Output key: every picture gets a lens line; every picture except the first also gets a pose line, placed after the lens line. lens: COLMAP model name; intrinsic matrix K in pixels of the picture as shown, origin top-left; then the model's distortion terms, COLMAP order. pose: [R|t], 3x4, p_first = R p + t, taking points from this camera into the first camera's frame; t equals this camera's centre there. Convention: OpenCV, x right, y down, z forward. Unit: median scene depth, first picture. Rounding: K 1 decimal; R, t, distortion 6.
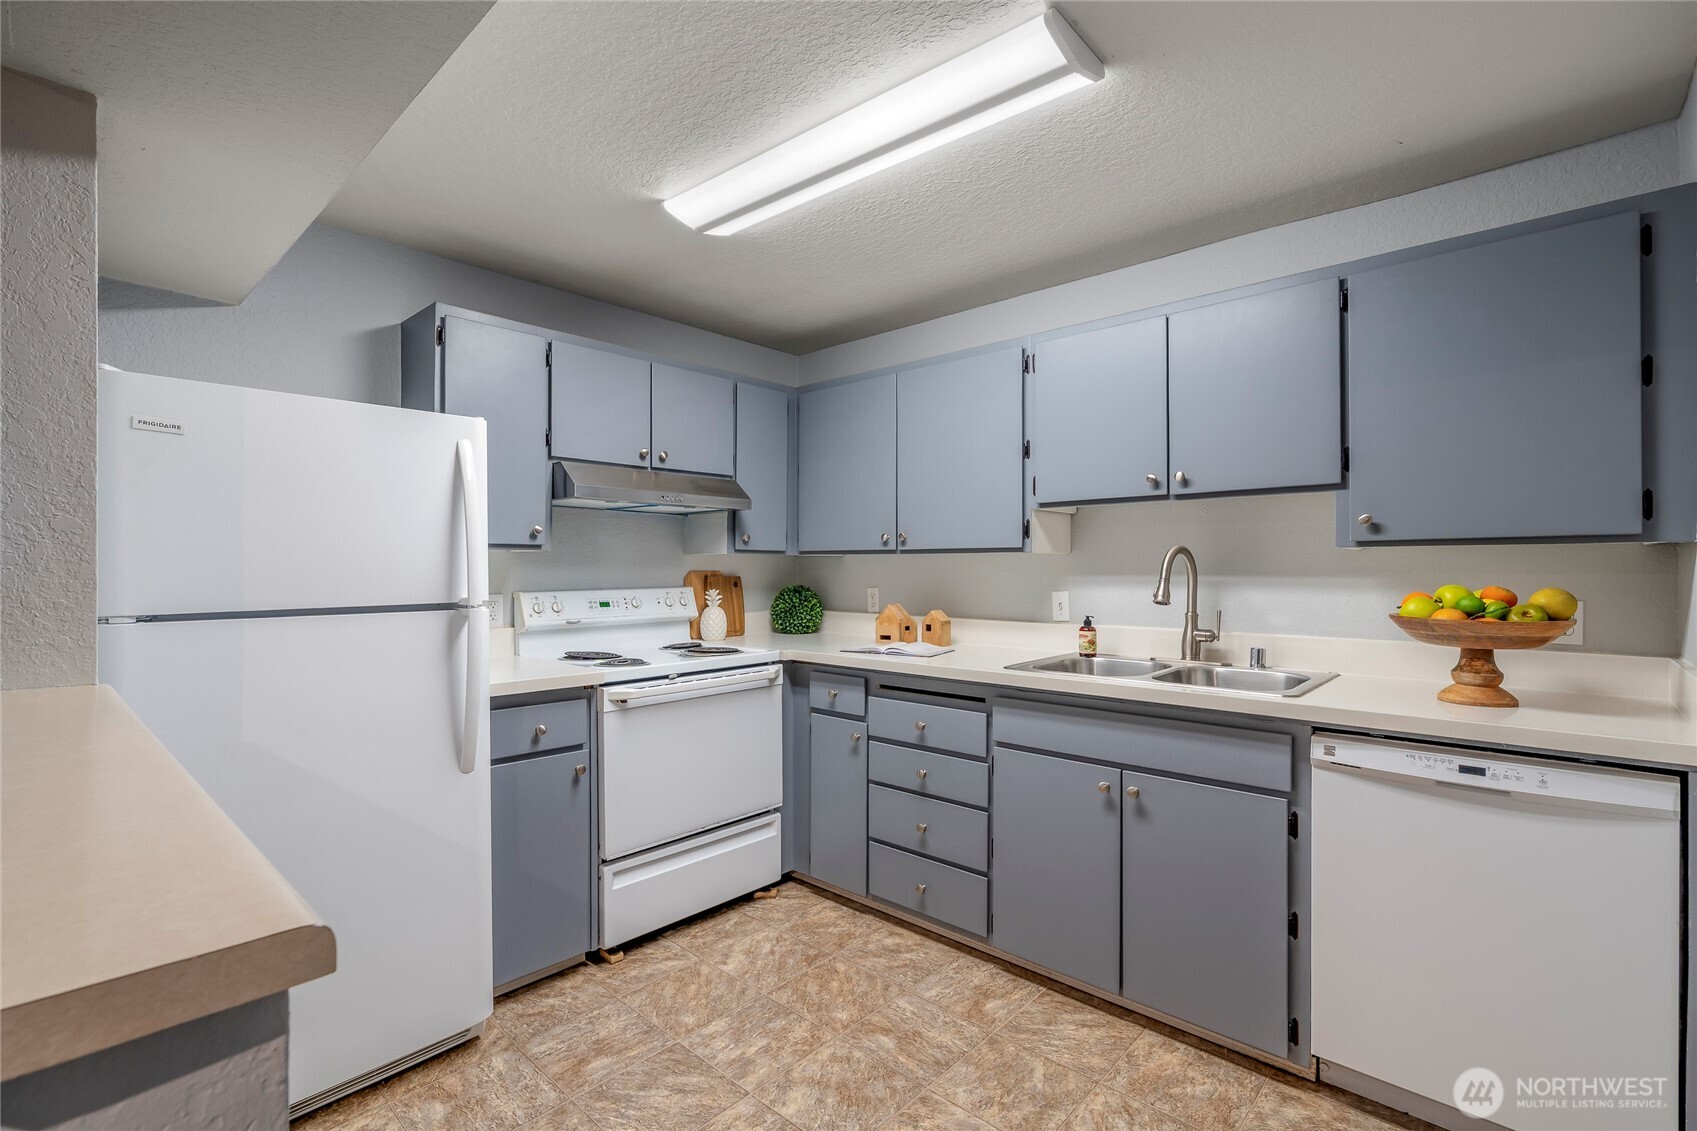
lens RADIAL K [[767.4, 0, 864.1], [0, 767.4, 569.1], [0, 0, 1]] dist [-0.007732, 0.003942]
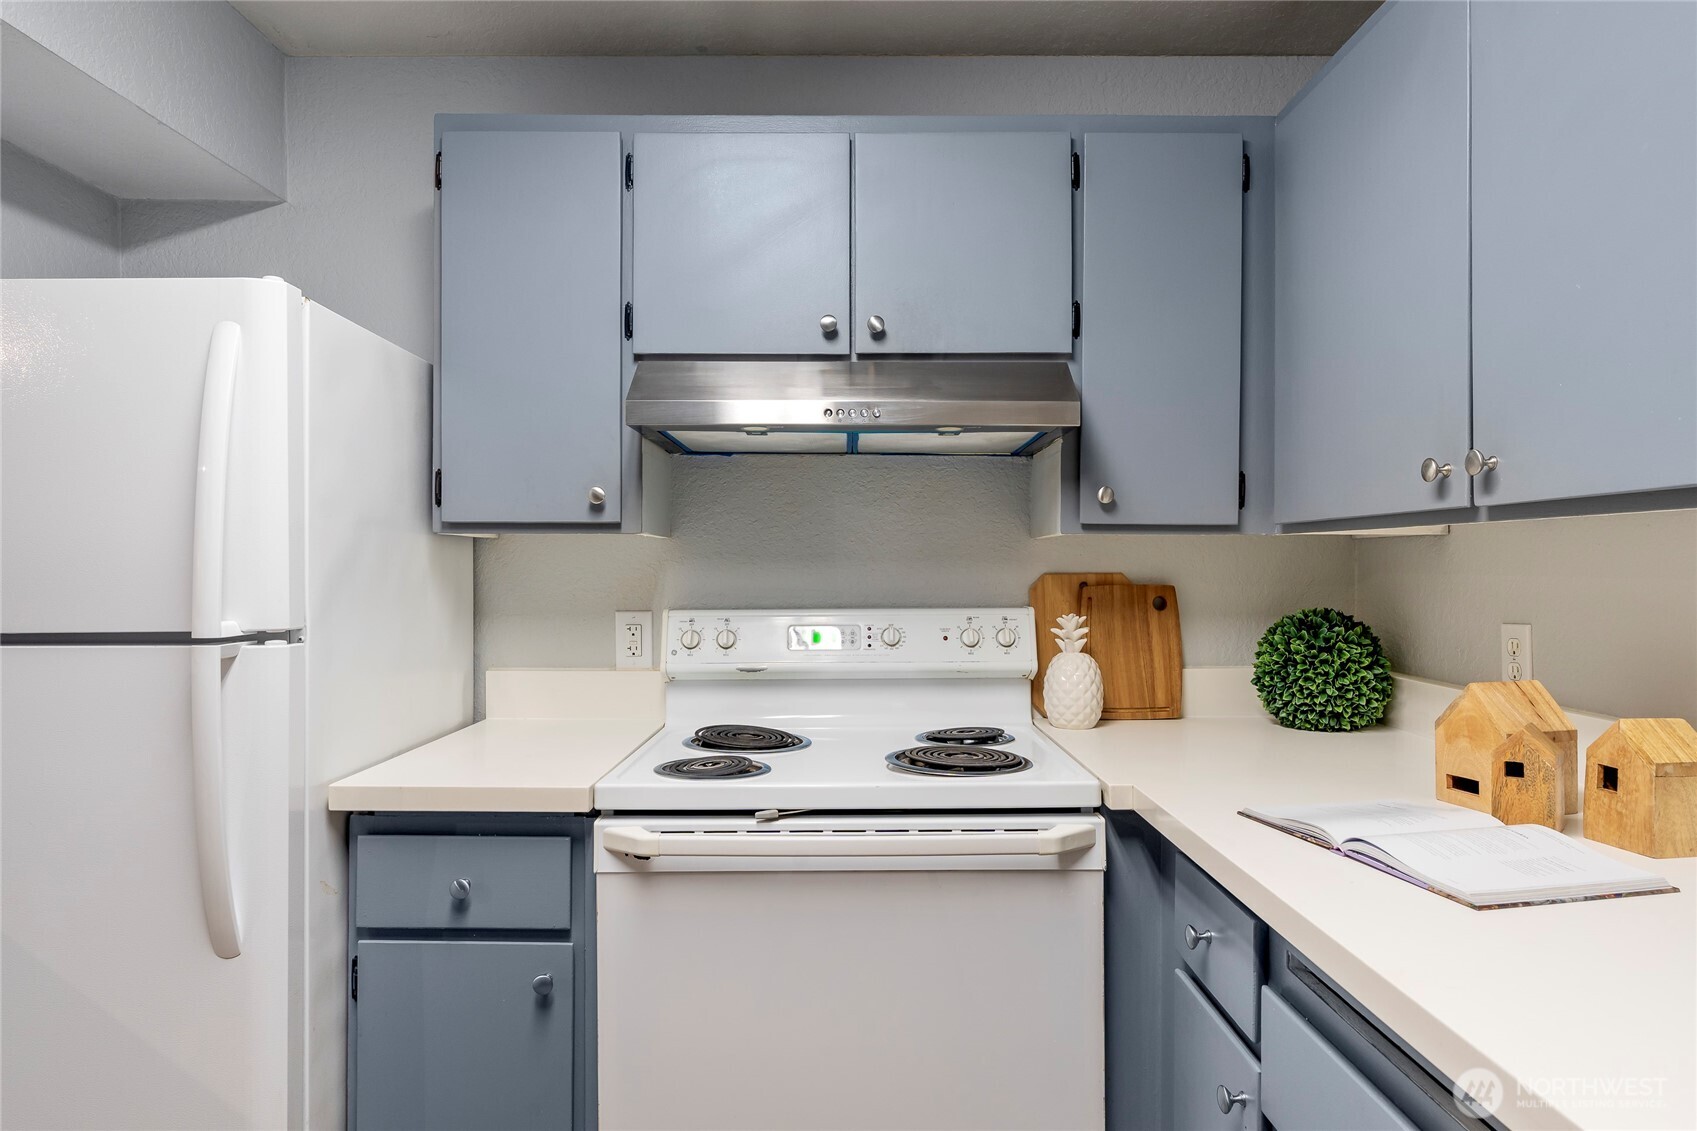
lens RADIAL K [[1020.7, 0, 845.1], [0, 1020.7, 566.7], [0, 0, 1]] dist [-0.001124, 0.001711]
pose [[0.663369, 0.000244, -0.748293, 0.211711], [-0.001181, 0.999999, -0.000720, -0.000991], [0.748292, 0.001361, 0.663368, 0.639760]]
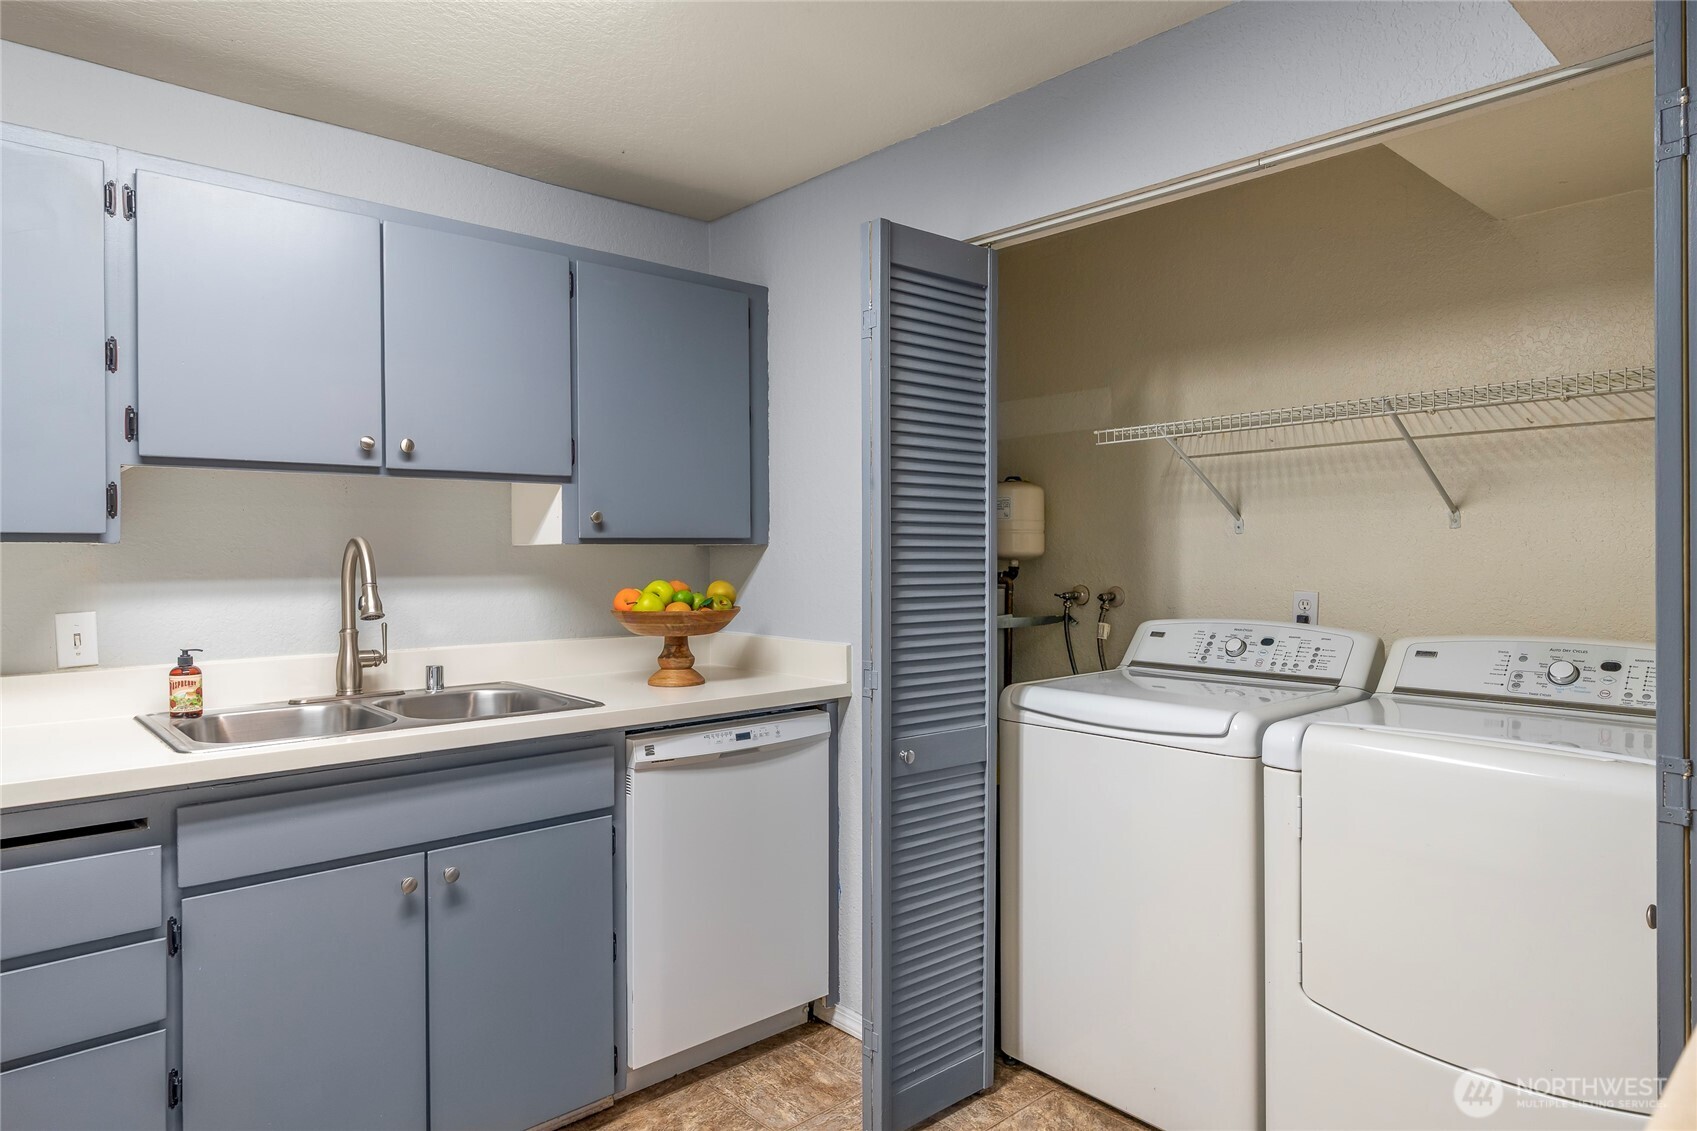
lens RADIAL K [[1020.7, 0, 866.3], [0, 1020.7, 555.1], [0, 0, 1]] dist [-0.001124, 0.001711]
pose [[0.091668, 0.000562, 0.995790, -0.476423], [0.007430, 0.999972, -0.001249, -0.008762], [-0.995762, 0.007514, 0.091661, 0.414935]]
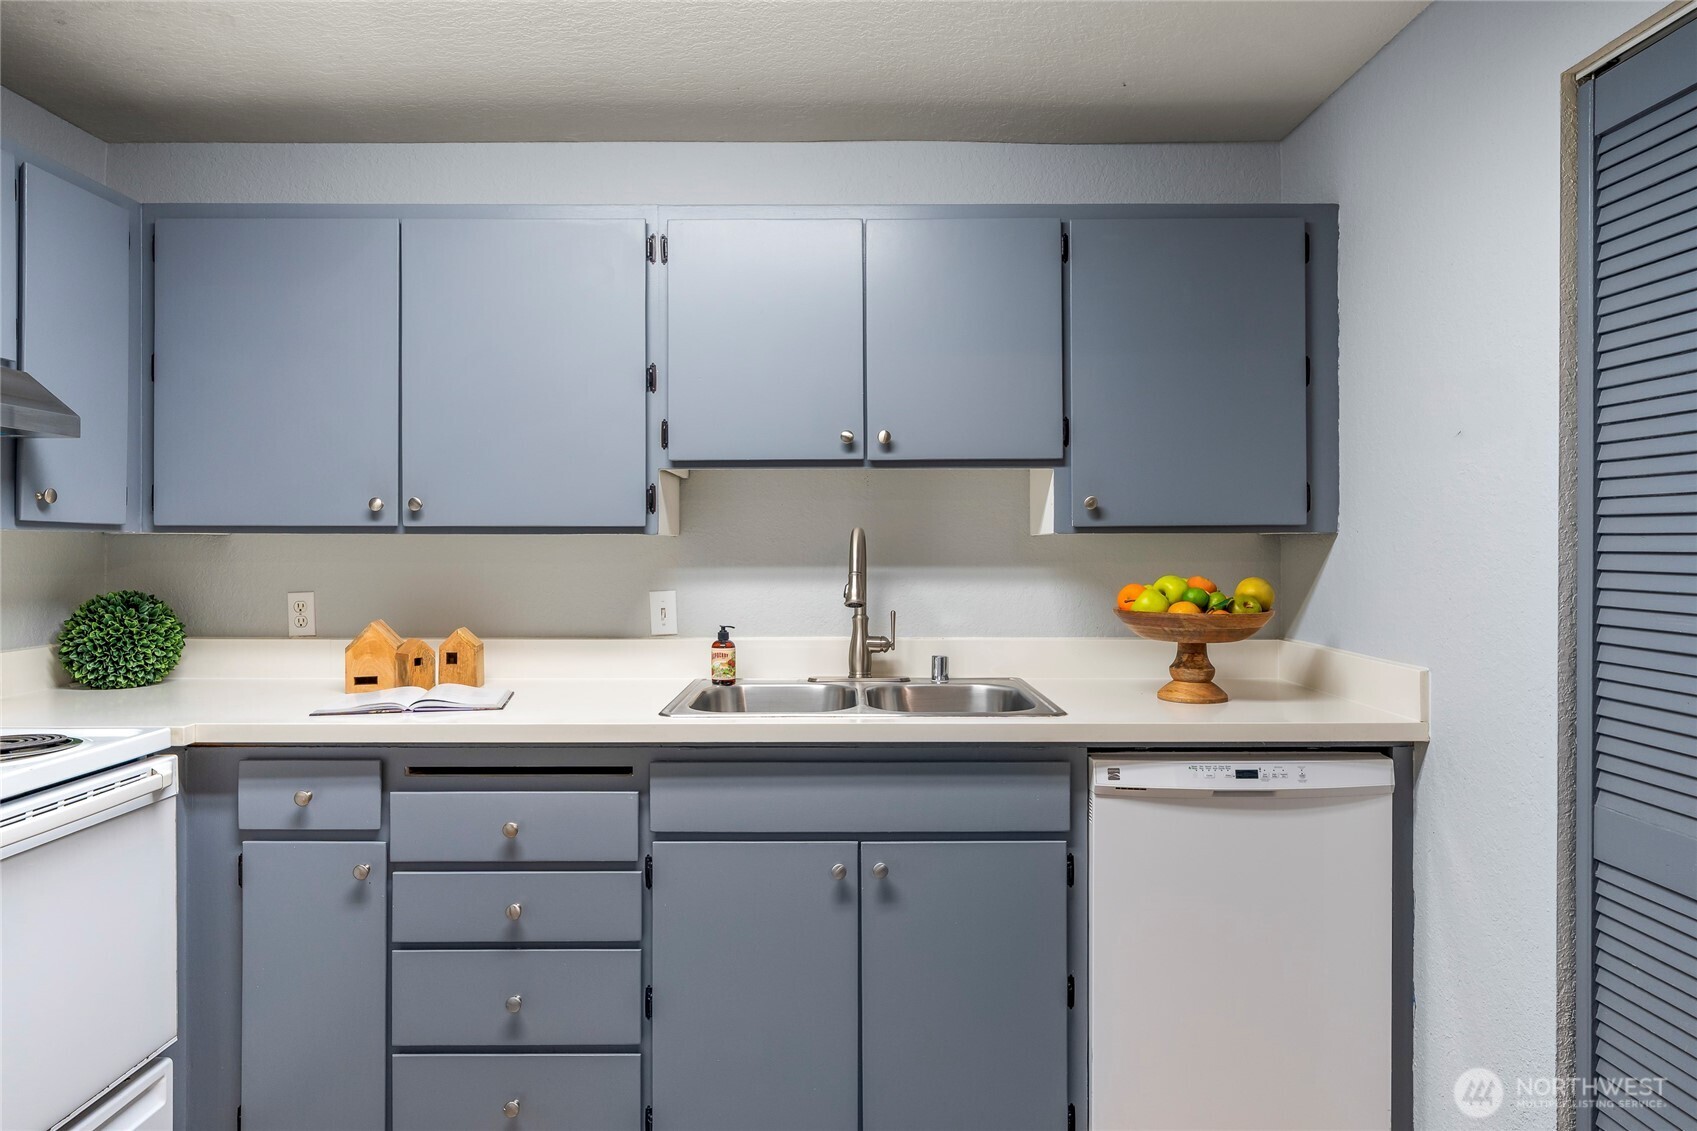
lens RADIAL K [[1020.7, 0, 846.1], [0, 1020.7, 544.4], [0, 0, 1]] dist [-0.001124, 0.001711]
pose [[0.743162, 0.003990, 0.669100, -0.257642], [0.001378, 0.999971, -0.007493, -0.006533], [-0.669111, 0.006491, 0.743135, 0.247680]]
